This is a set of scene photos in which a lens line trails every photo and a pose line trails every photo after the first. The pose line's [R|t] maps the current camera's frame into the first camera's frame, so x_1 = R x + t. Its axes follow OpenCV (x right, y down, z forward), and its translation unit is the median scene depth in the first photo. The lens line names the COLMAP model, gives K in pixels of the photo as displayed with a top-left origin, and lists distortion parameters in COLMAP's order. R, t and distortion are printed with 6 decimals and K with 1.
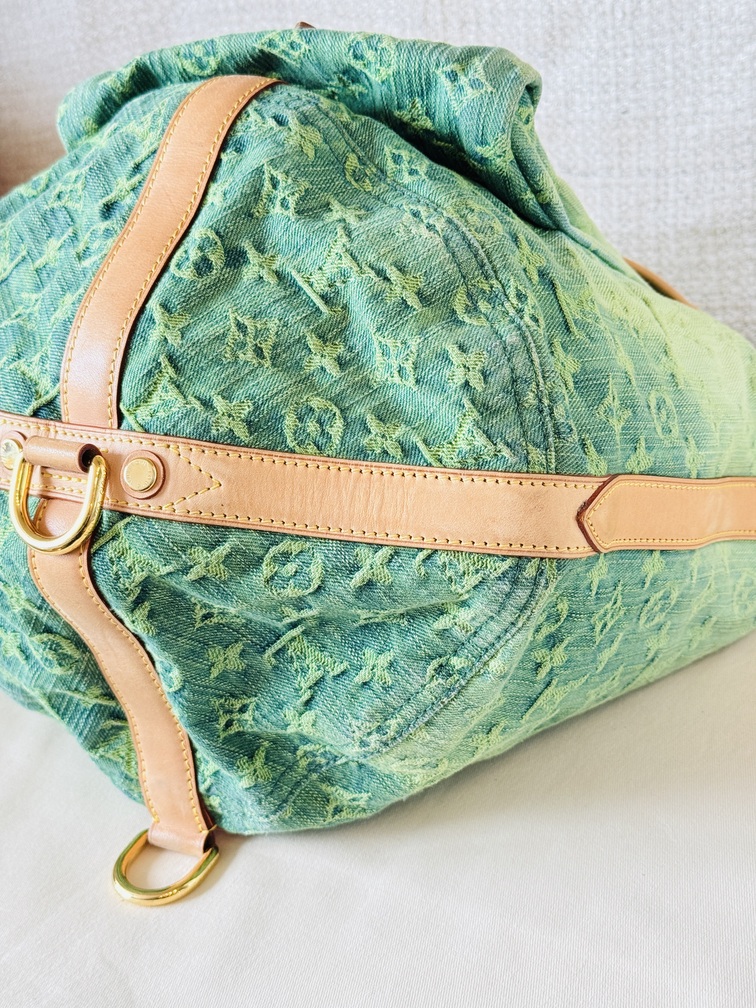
lens RADIAL K [[1415.1, 0, 378.0], [0, 1415.1, 504.0], [0, 0, 1]] dist [0.188955, -0.482320]
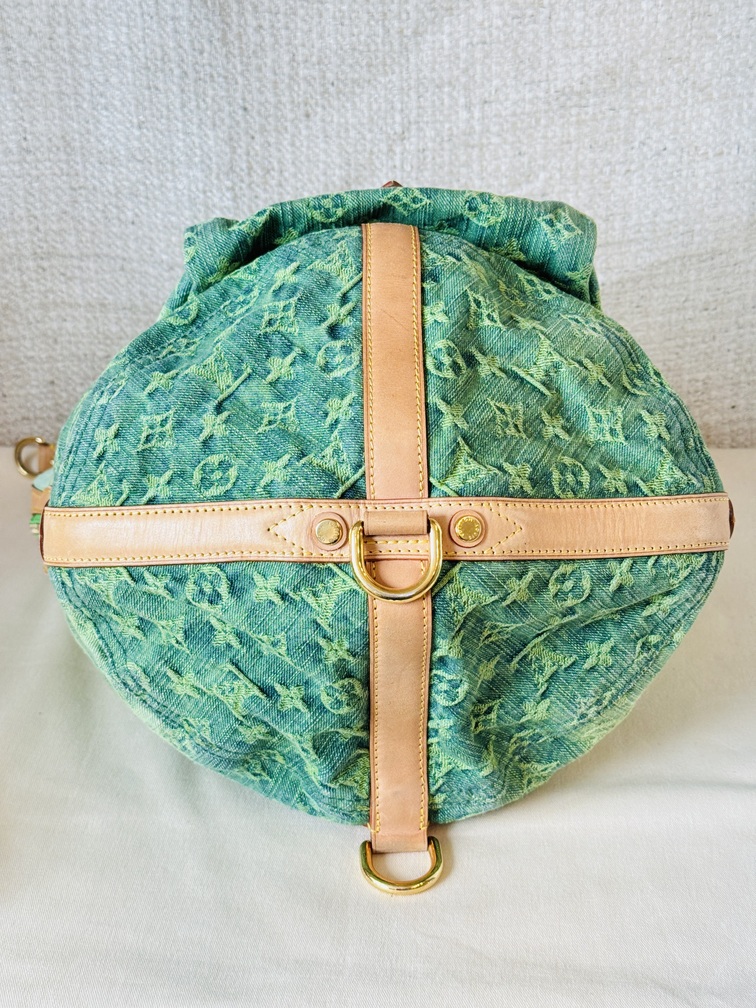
lens RADIAL K [[1415.1, 0, 378.0], [0, 1415.1, 504.0], [0, 0, 1]] dist [0.188955, -0.482320]
pose [[0.843835, -0.109888, 0.525230, -0.887697], [0.149144, 0.988270, -0.032850, -0.012320], [-0.515459, 0.106055, 0.850326, -0.052980]]
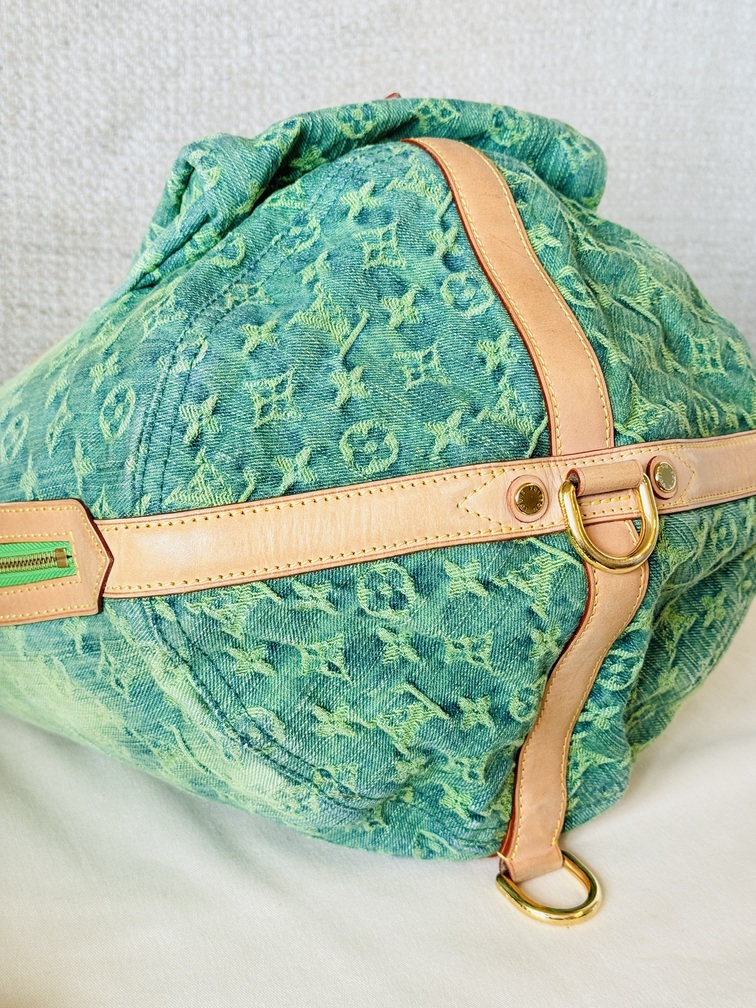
lens RADIAL K [[1415.1, 0, 378.0], [0, 1415.1, 504.0], [0, 0, 1]] dist [0.188955, -0.482320]
pose [[0.478999, -0.181518, 0.858843, -1.204259], [0.264386, 0.962788, 0.056032, -0.119040], [-0.837055, 0.200227, 0.509165, 0.610827]]
